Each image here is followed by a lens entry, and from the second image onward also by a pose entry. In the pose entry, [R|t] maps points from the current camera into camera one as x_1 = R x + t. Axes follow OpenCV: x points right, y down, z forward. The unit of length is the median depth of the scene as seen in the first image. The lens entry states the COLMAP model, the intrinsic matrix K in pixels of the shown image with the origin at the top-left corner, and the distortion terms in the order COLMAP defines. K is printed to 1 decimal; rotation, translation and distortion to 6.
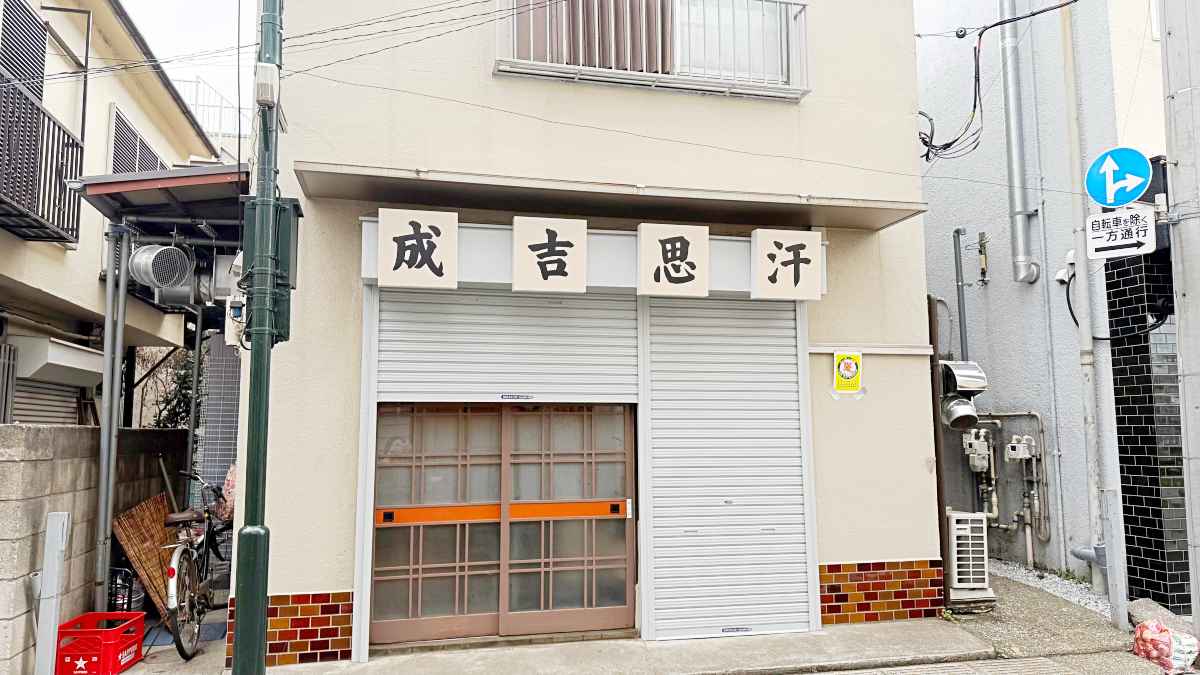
lens RADIAL K [[845.4, 0, 600.0], [0, 845.4, 337.5], [0, 0, 1]] dist [-0.005375, -0.003790]
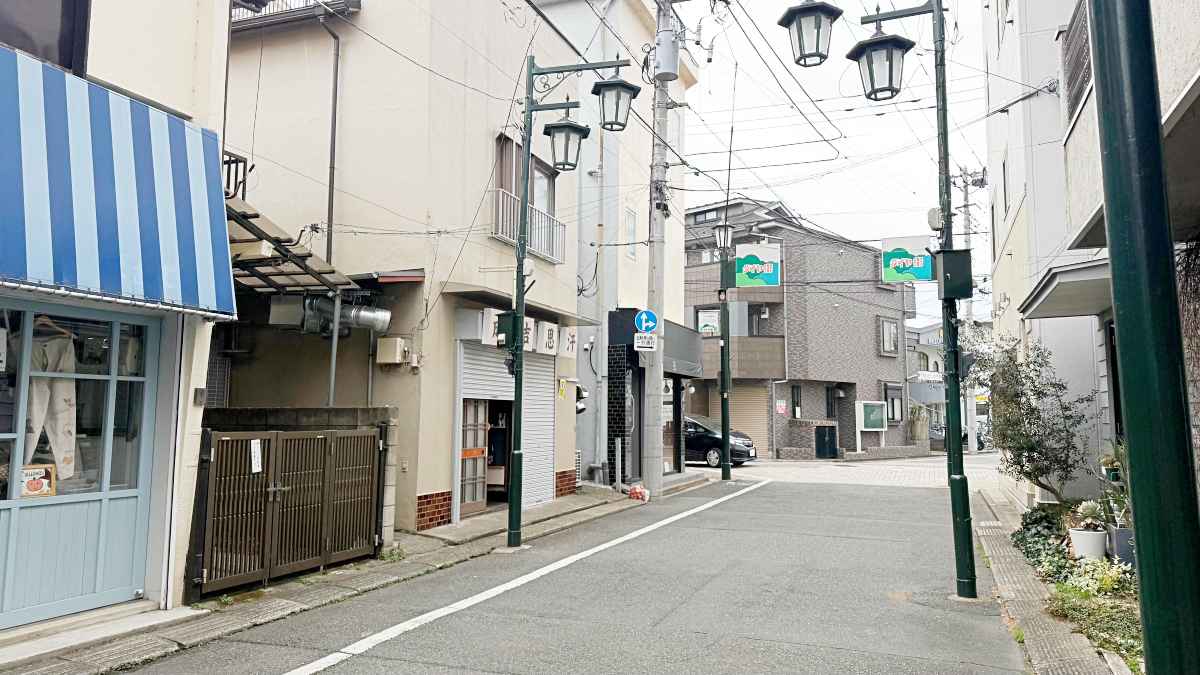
lens RADIAL K [[845.4, 0, 600.0], [0, 845.4, 337.5], [0, 0, 1]] dist [-0.005375, -0.003790]
pose [[0.552415, 0.085024, 0.829222, -1.704495], [-0.100836, 0.994295, -0.034774, -0.029691], [-0.827448, -0.064406, 0.557837, -0.385239]]
